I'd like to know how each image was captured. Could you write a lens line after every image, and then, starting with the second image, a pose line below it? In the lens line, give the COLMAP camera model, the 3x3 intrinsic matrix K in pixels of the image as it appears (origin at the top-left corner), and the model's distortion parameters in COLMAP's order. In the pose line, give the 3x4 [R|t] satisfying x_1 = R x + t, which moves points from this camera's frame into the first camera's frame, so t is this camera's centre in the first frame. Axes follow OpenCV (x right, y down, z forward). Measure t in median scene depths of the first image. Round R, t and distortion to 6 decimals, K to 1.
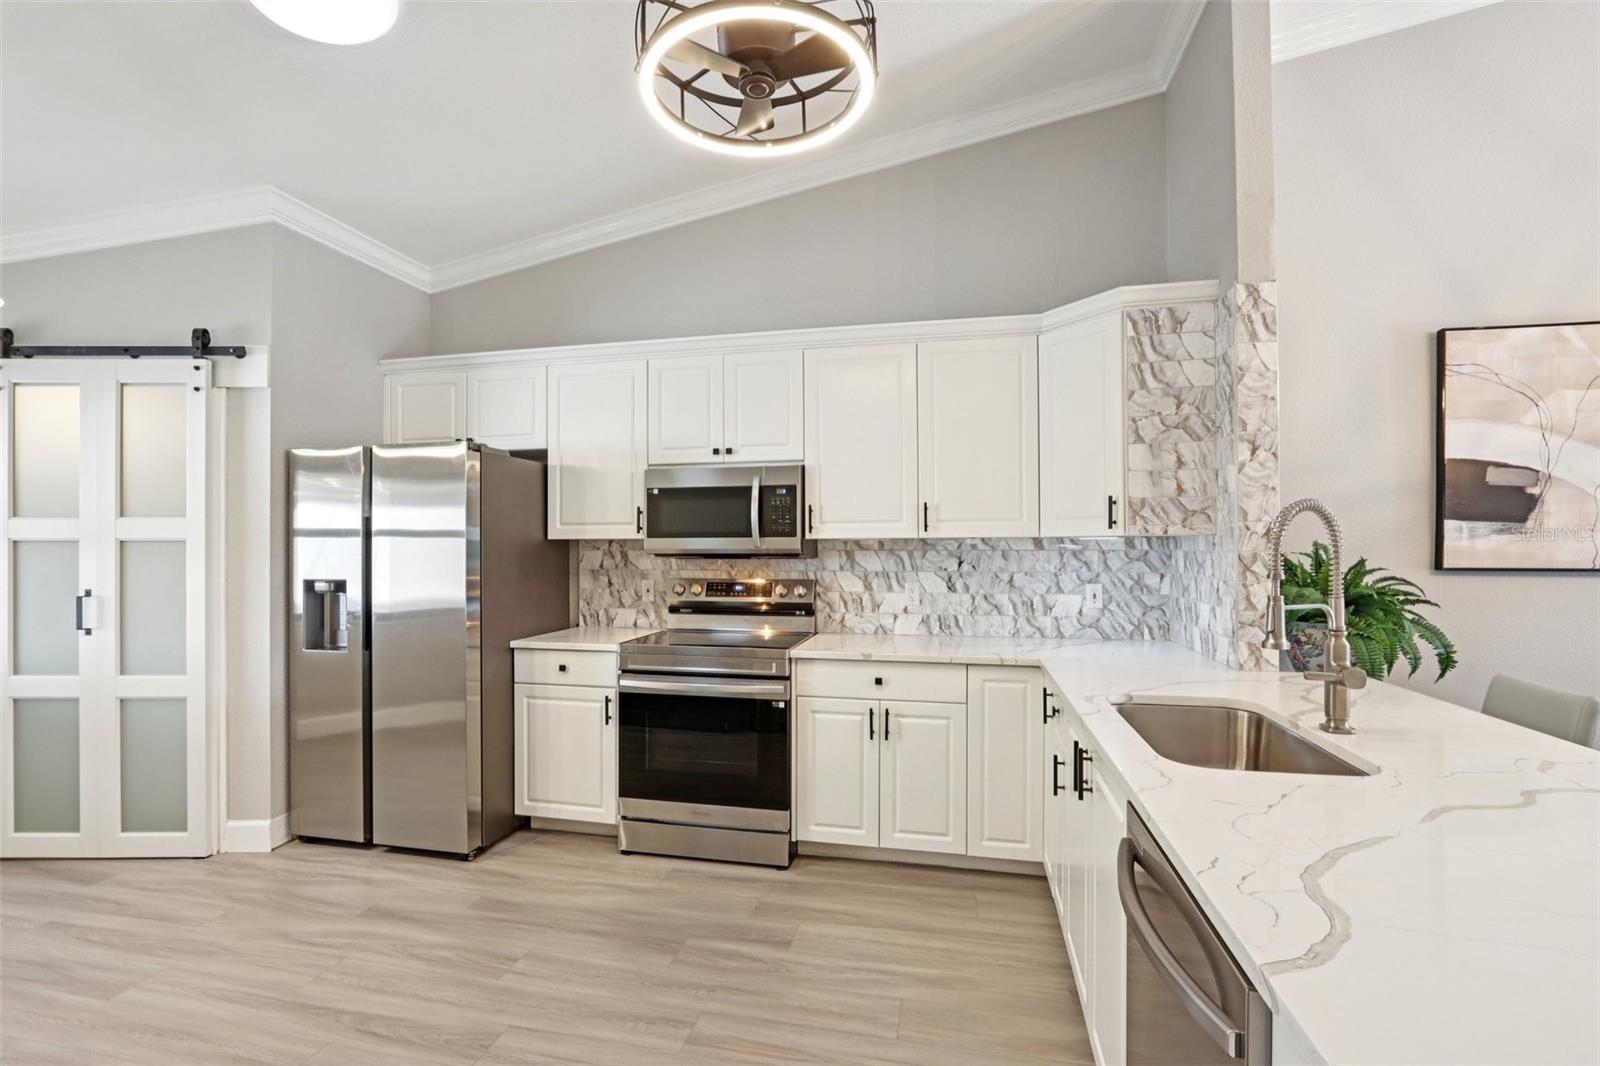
lens RADIAL K [[745.2, 0, 792.8], [0, 745.2, 547.9], [0, 0, 1]] dist [-0.024035, 0.003386]
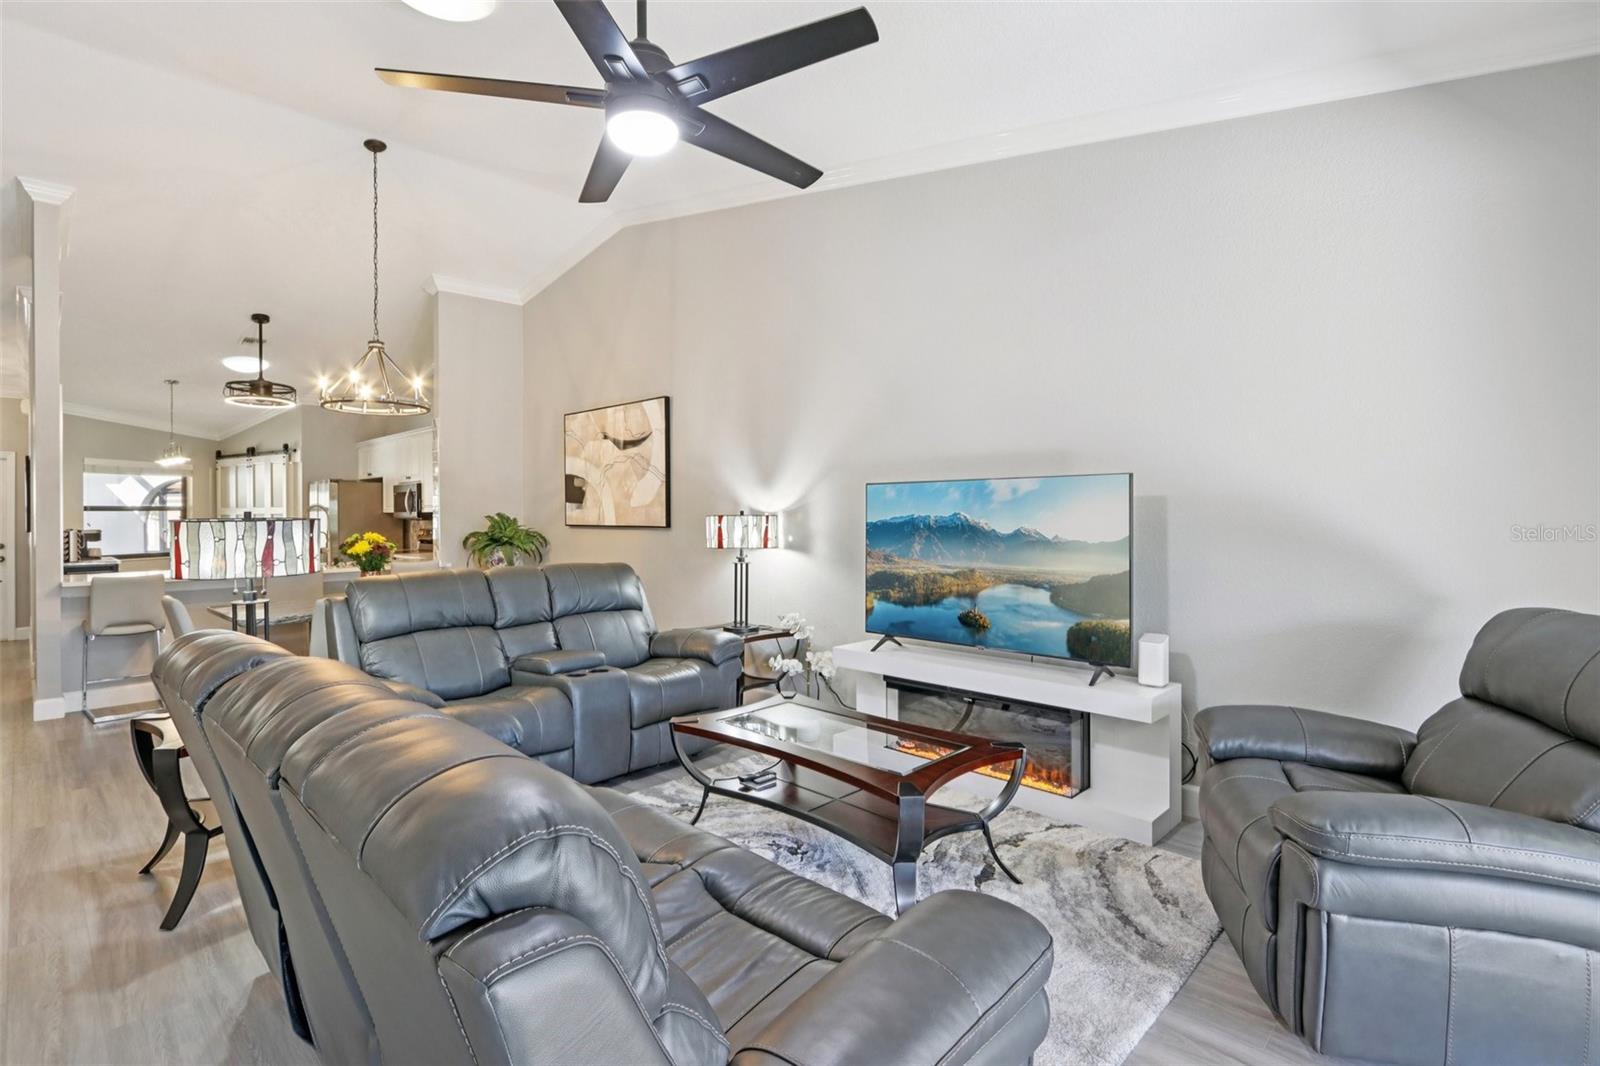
lens RADIAL K [[745.2, 0, 793.9], [0, 745.2, 515.6], [0, 0, 1]] dist [-0.024035, 0.003386]
pose [[0.861139, -0.002542, -0.508362, 2.515046], [0.004511, 0.999986, 0.002642, -0.001966], [0.508349, -0.004568, 0.861139, -0.541452]]
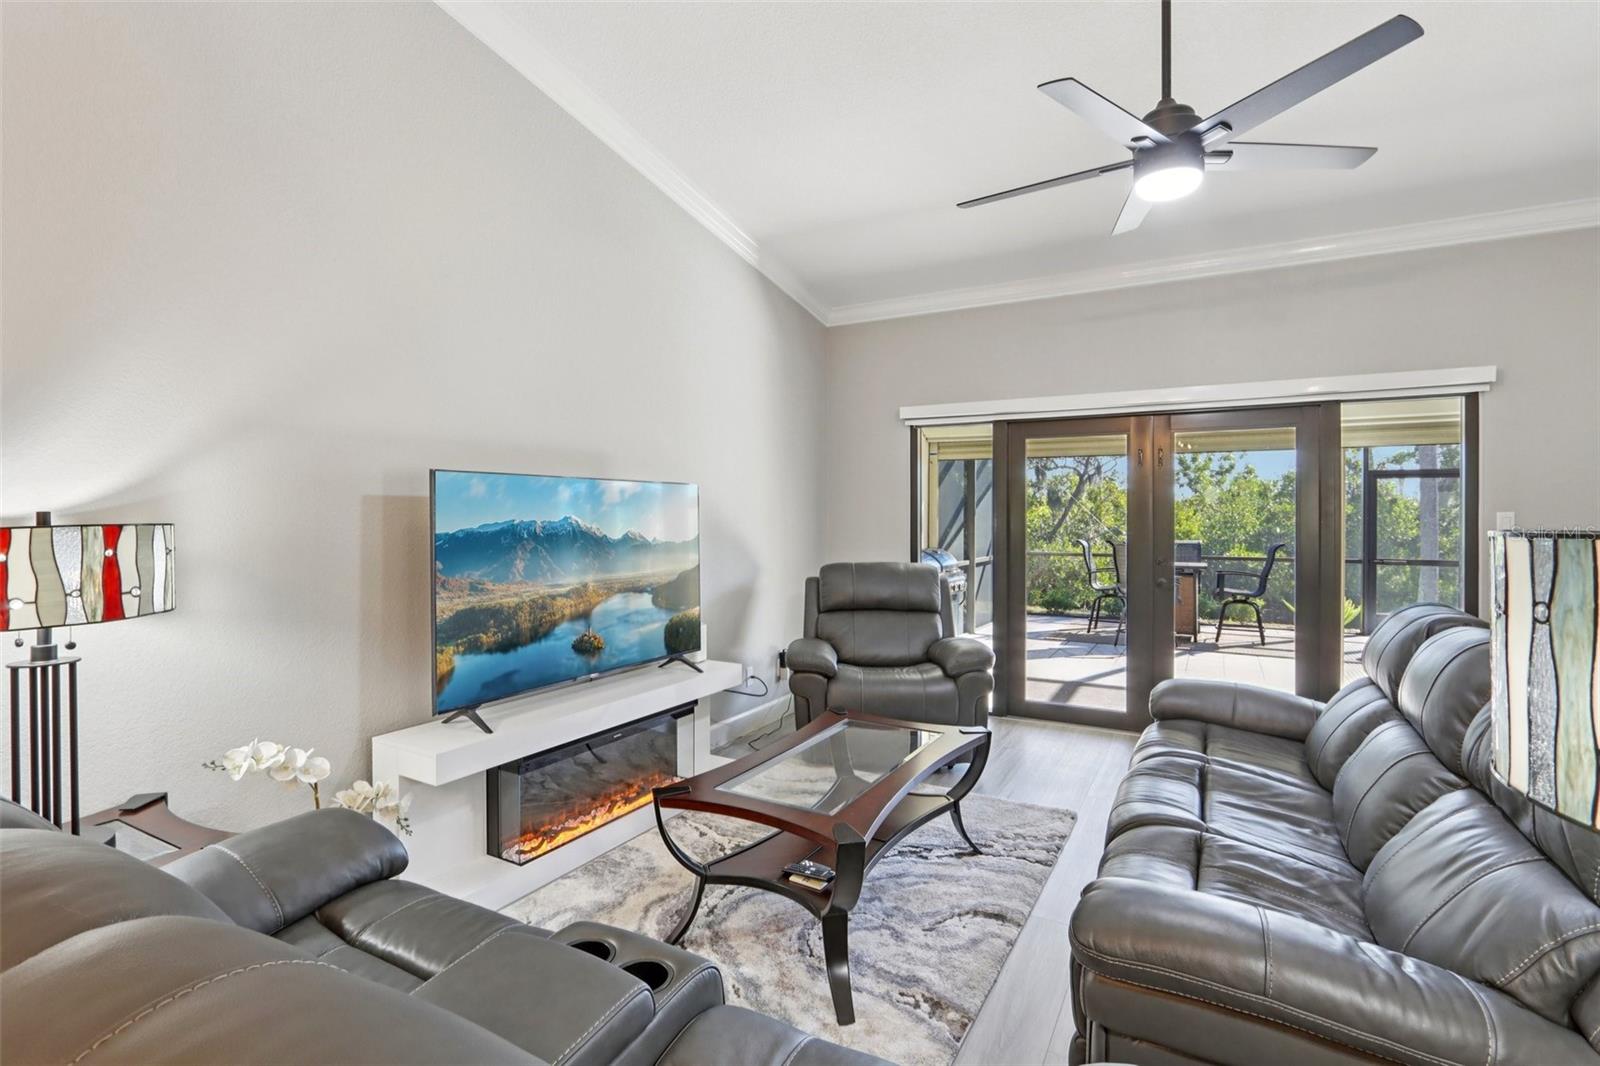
lens RADIAL K [[745.2, 0, 787.3], [0, 745.2, 523.5], [0, 0, 1]] dist [-0.024035, 0.003386]
pose [[0.294432, -0.014886, 0.955557, 1.312014], [0.001069, 0.999883, 0.015247, -0.007831], [-0.955672, -0.003468, 0.294413, 0.060099]]
